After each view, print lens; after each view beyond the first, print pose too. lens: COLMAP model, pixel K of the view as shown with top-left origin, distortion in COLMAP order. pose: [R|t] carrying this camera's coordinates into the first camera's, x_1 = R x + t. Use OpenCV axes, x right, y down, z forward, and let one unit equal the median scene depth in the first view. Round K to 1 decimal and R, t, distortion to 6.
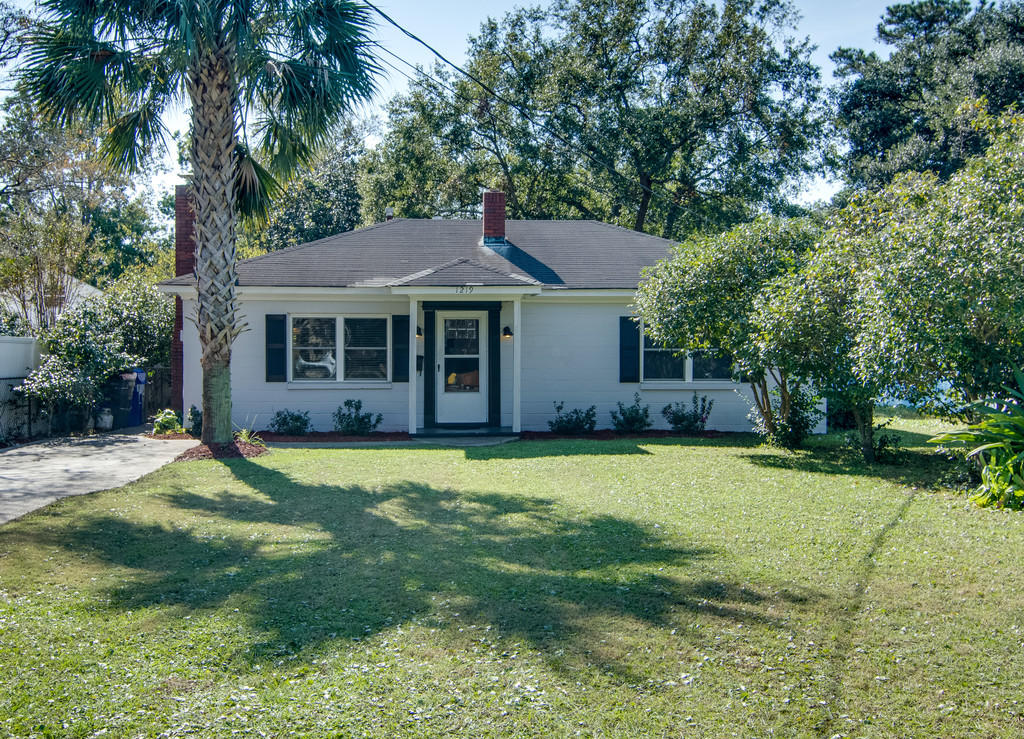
lens RADIAL K [[868.6, 0, 512.0], [0, 868.6, 369.5], [0, 0, 1]] dist [-0.004861, -0.001825]
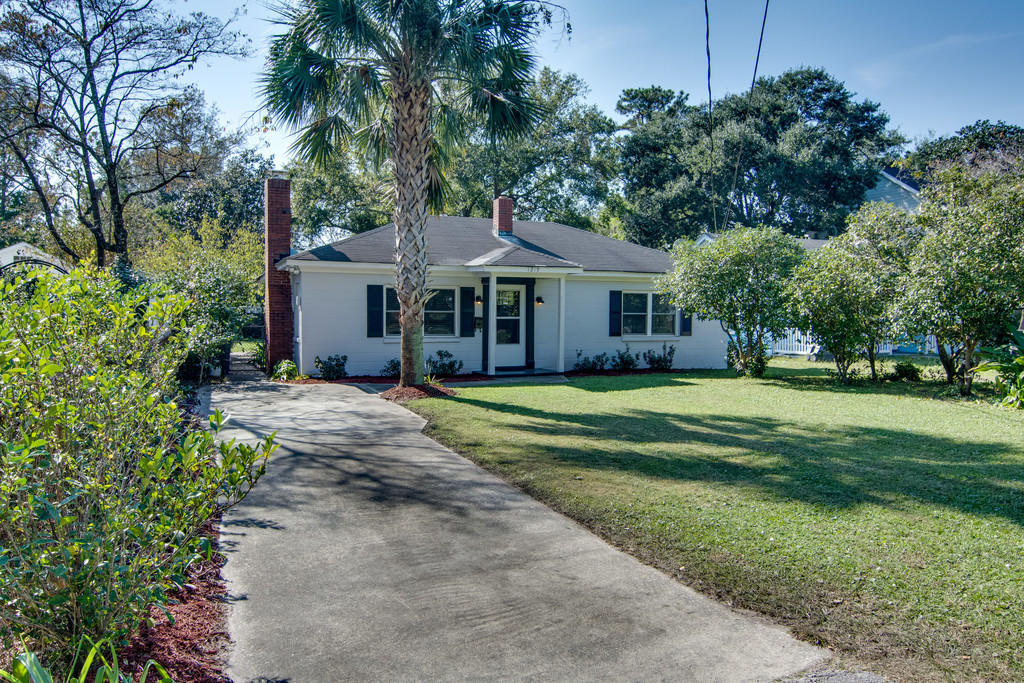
lens RADIAL K [[617.0, 0, 489.1], [0, 617.0, 331.8], [0, 0, 1]] dist [-0.003288, -0.001149]
pose [[0.960409, -0.004932, 0.278552, -0.362440], [0.003294, 0.999974, 0.006347, 0.000456], [-0.278576, -0.005178, 0.960400, 0.077001]]
